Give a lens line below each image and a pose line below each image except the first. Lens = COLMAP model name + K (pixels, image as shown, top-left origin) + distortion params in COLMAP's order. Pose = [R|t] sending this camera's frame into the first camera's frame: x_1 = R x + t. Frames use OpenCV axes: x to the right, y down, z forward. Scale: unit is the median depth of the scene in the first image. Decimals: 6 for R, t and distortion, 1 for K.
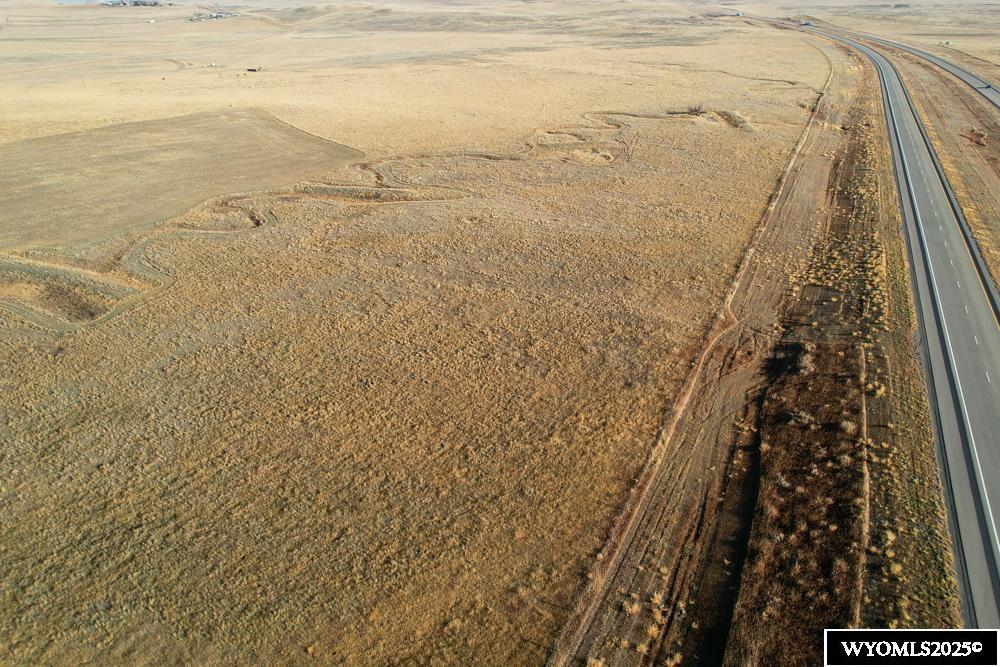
lens RADIAL K [[657.4, 0, 500.0], [0, 657.4, 333.5], [0, 0, 1]] dist [-0.080351, 0.074346]
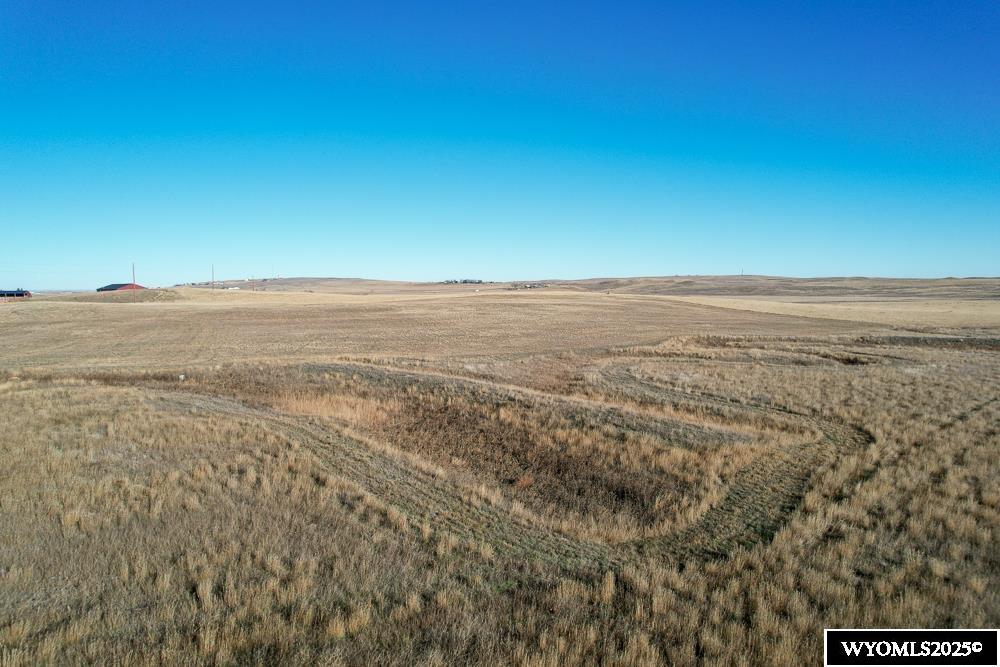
lens RADIAL K [[648.5, 0, 500.0], [0, 648.5, 333.5], [0, 0, 1]] dist [-0.081859, 0.078687]
pose [[0.920764, 0.029724, -0.388987, -0.514364], [-0.183953, 0.912367, -0.365714, 0.003169], [0.344029, 0.408292, 0.845543, 0.696806]]
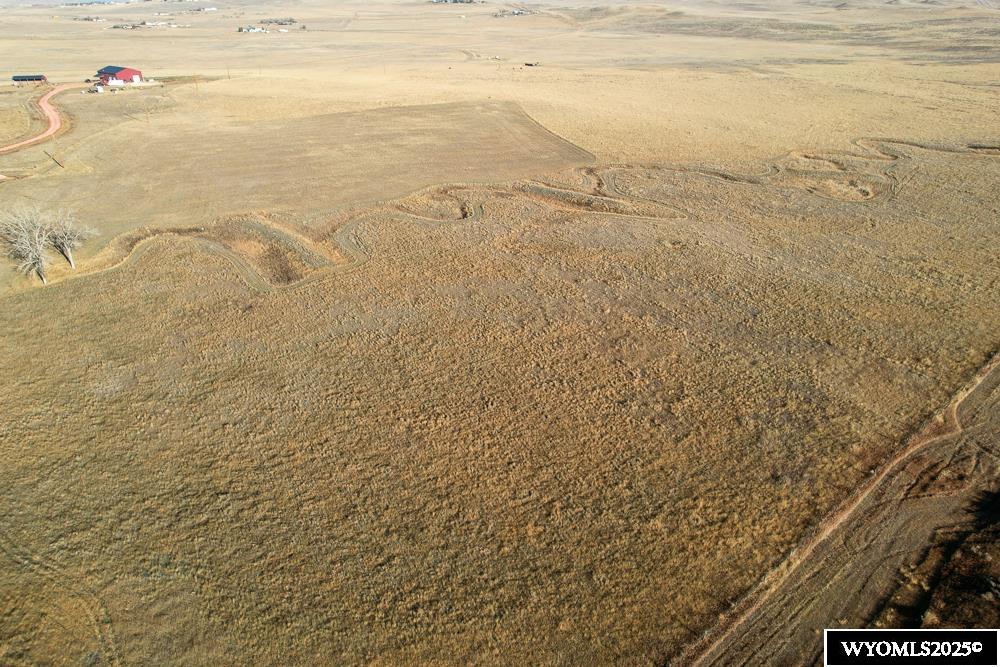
lens RADIAL K [[650.7, 0, 500.0], [0, 650.7, 333.5], [0, 0, 1]] dist [-0.080685, 0.068910]
pose [[0.916633, 0.194805, -0.349048, 0.086790], [-0.193936, 0.980285, 0.037807, -0.043613], [0.349531, 0.033038, 0.936342, 0.082549]]
